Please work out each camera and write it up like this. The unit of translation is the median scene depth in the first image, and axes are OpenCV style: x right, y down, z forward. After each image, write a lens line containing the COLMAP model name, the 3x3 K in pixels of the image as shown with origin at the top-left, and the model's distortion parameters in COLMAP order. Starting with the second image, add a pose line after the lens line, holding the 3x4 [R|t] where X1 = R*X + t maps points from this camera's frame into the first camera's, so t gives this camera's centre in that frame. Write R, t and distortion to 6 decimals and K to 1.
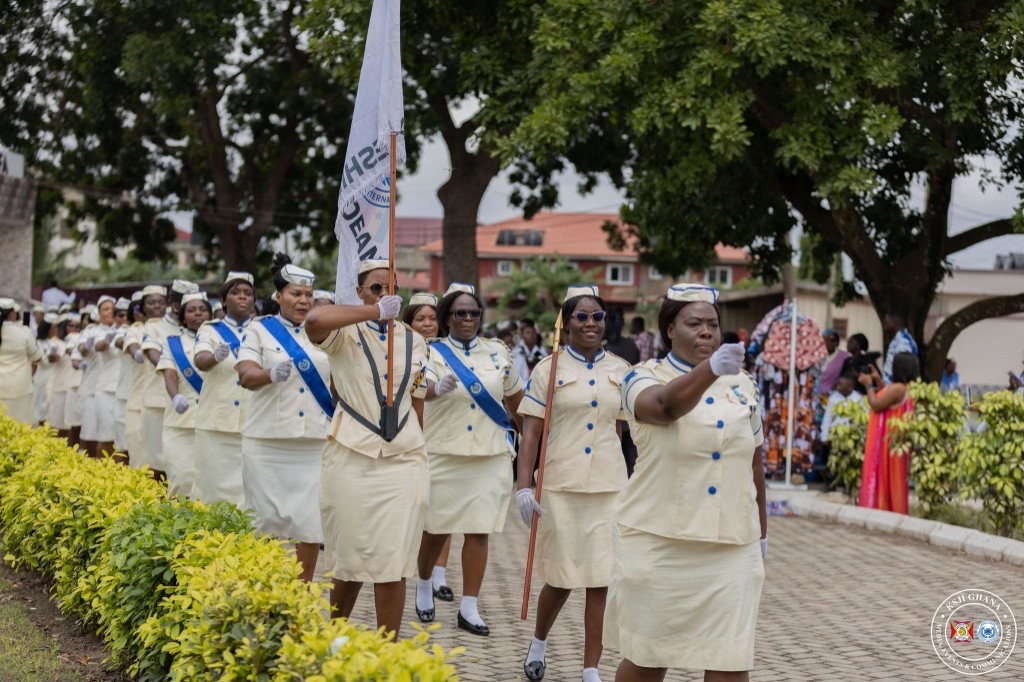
lens RADIAL K [[3027.8, 0, 512.0], [0, 3027.8, 341.0], [0, 0, 1]] dist [0.230970, 0.503673]
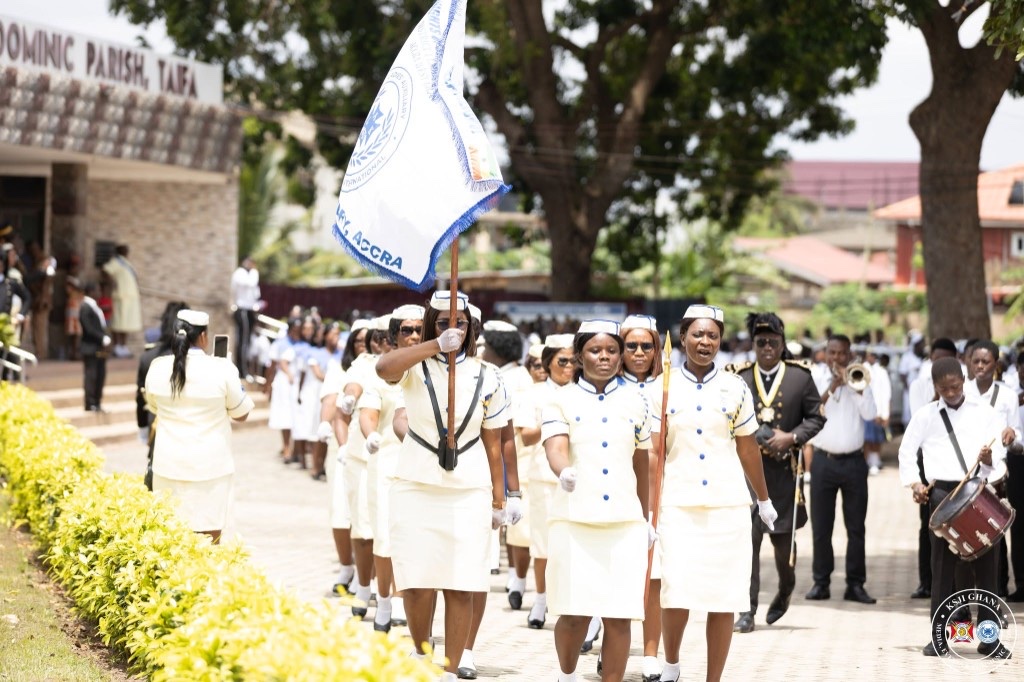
lens RADIAL K [[4079.9, 0, 512.3], [0, 4079.9, 146.8], [0, 0, 1]] dist [-0.615979, 4.706043]
pose [[0.993991, -0.013360, -0.108647, -0.021226], [0.008689, 0.999022, -0.043347, -0.013591], [0.109120, 0.042143, 0.993135, 0.284378]]
